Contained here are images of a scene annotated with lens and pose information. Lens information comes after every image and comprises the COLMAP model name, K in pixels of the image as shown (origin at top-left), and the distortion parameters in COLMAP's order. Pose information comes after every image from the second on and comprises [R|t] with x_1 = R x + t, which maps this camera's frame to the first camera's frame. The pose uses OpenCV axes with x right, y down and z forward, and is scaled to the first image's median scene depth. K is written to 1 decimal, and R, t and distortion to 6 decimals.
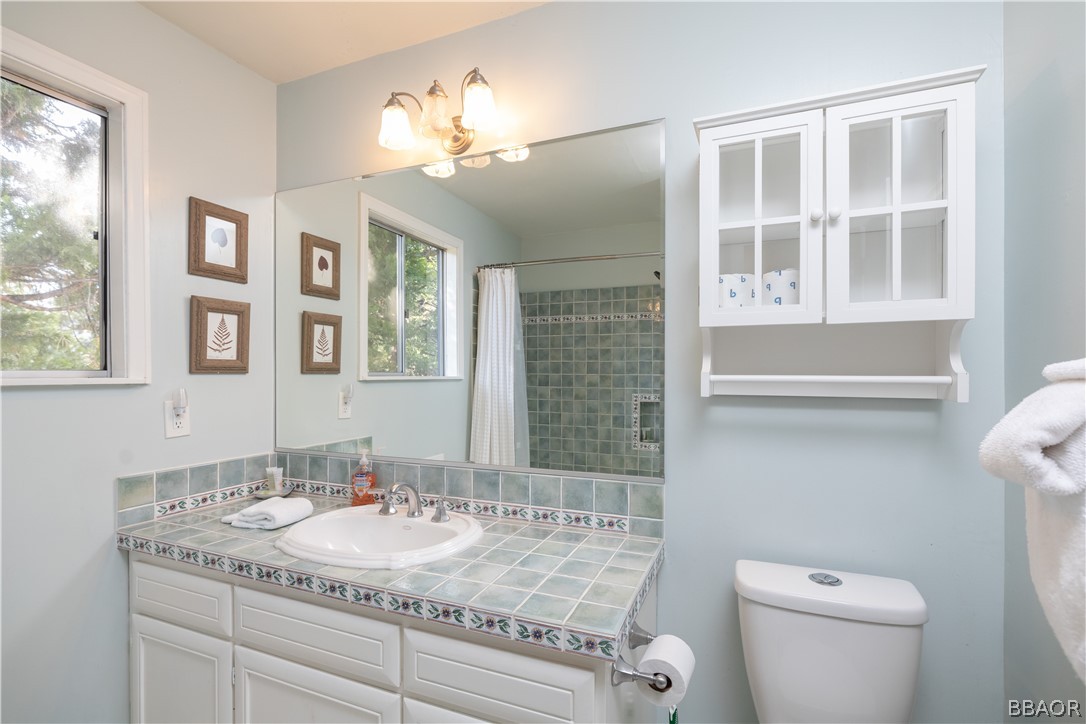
lens RADIAL K [[518.8, 0, 541.7], [0, 518.8, 369.1], [0, 0, 1]] dist [-0.002450, -0.000349]
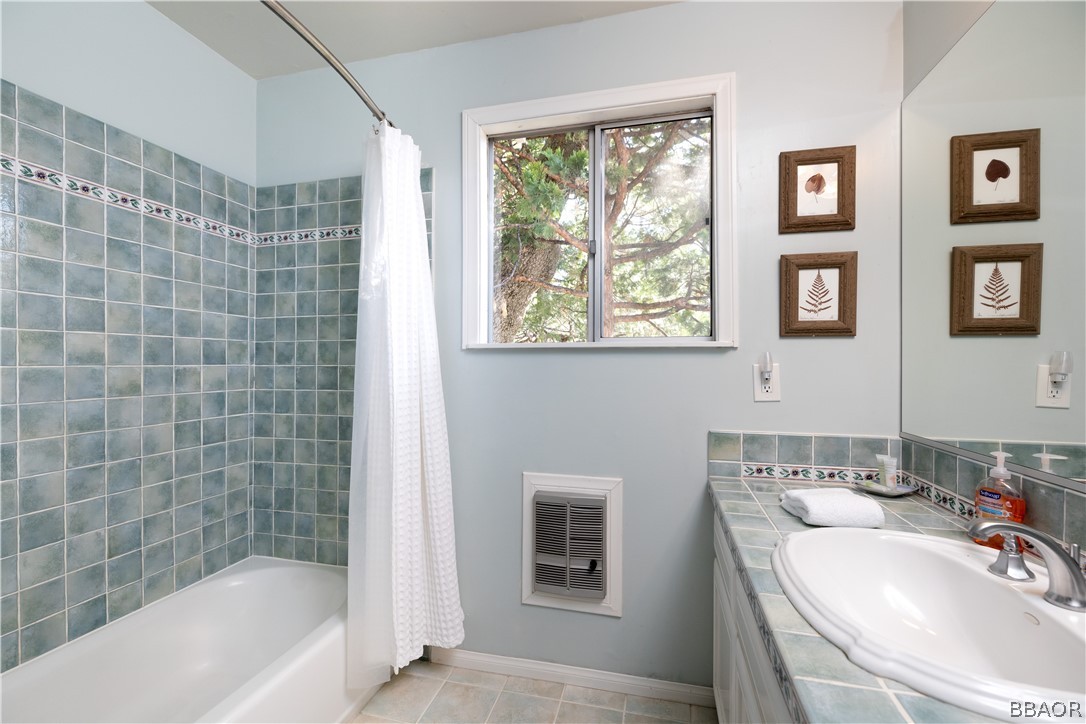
lens RADIAL K [[465.0, 0, 543.5], [0, 465.0, 361.5], [0, 0, 1]] dist [0.001153, 0.000398]
pose [[0.156328, -0.001331, -0.987704, 0.099000], [0.006452, 0.999979, -0.000327, 0.048456], [0.987684, -0.006322, 0.156333, 0.408444]]
